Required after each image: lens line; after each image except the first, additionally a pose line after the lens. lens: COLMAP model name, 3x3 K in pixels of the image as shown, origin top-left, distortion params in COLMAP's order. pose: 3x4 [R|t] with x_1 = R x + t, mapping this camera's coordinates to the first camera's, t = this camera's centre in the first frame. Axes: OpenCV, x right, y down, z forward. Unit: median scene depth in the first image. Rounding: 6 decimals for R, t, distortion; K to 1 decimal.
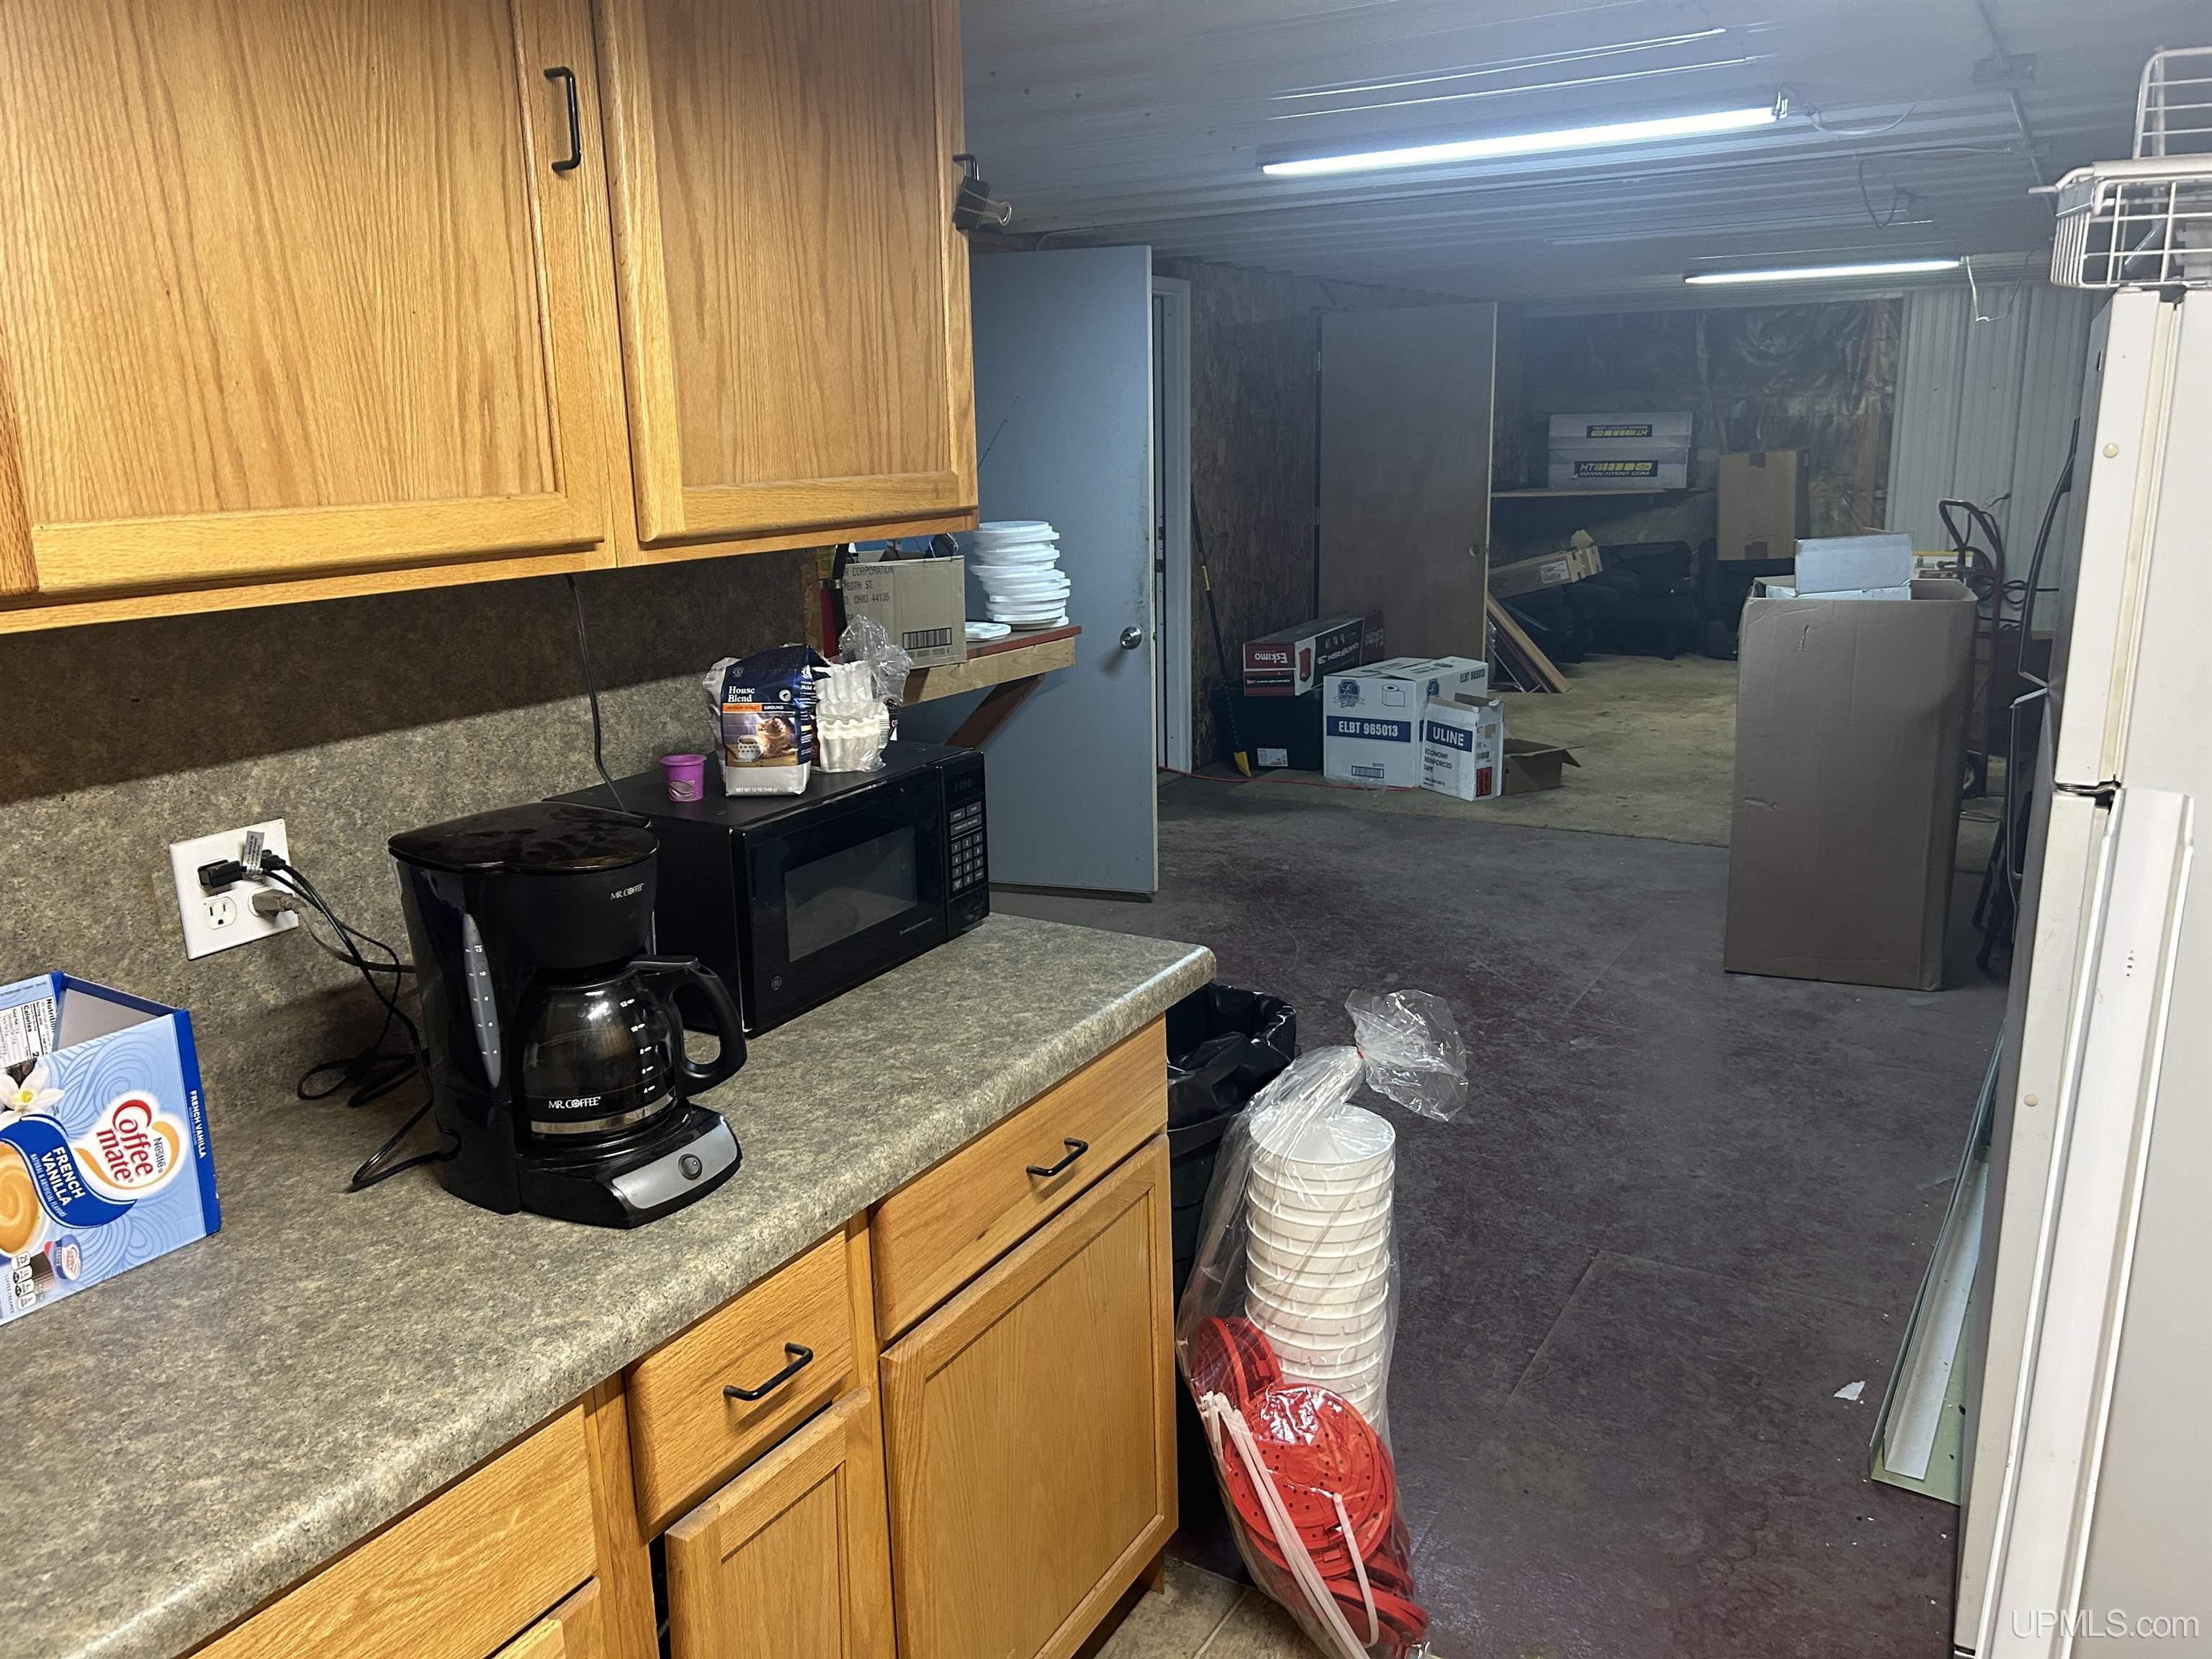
lens RADIAL K [[1630.2, 0, 1103.2], [0, 1630.2, 820.7], [0, 0, 1]] dist [0.066812, -0.068857]
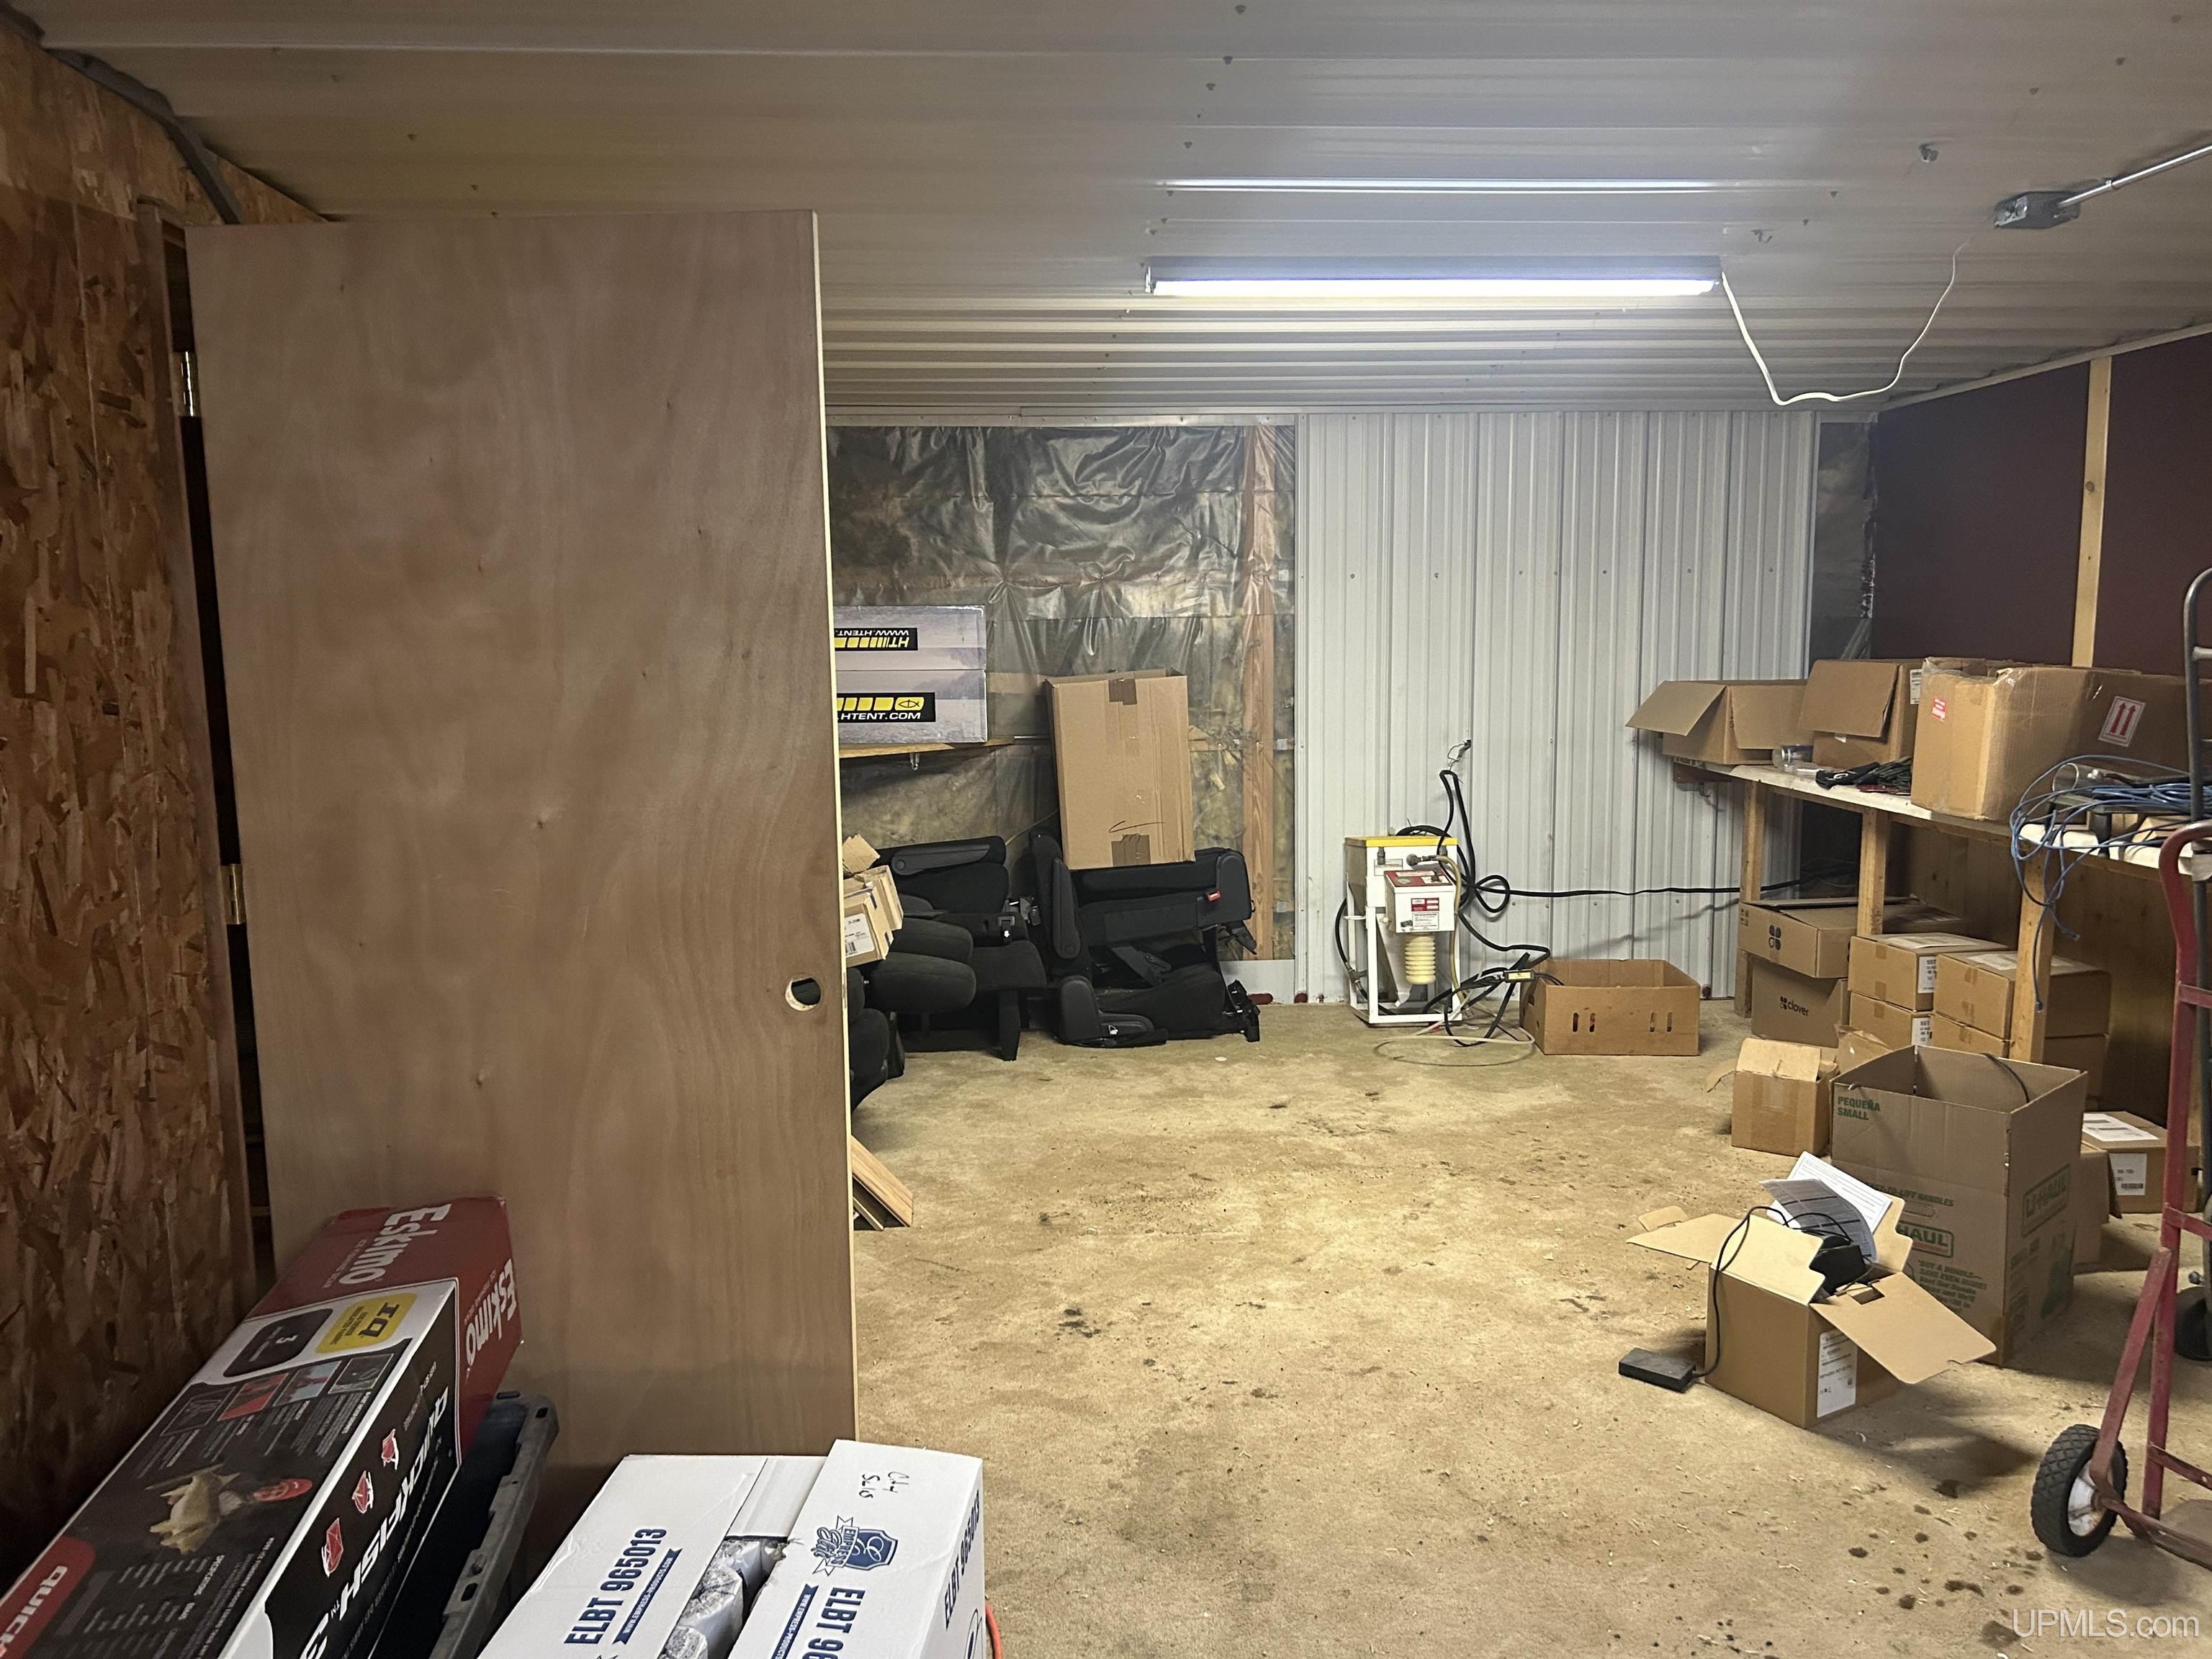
lens RADIAL K [[1630.2, 0, 1103.2], [0, 1630.2, 820.7], [0, 0, 1]] dist [0.066812, -0.068857]
pose [[0.819767, -0.060856, 0.569454, 0.074254], [0.132416, 0.987536, -0.085086, -0.126738], [-0.557178, 0.145155, 0.817608, 0.546092]]
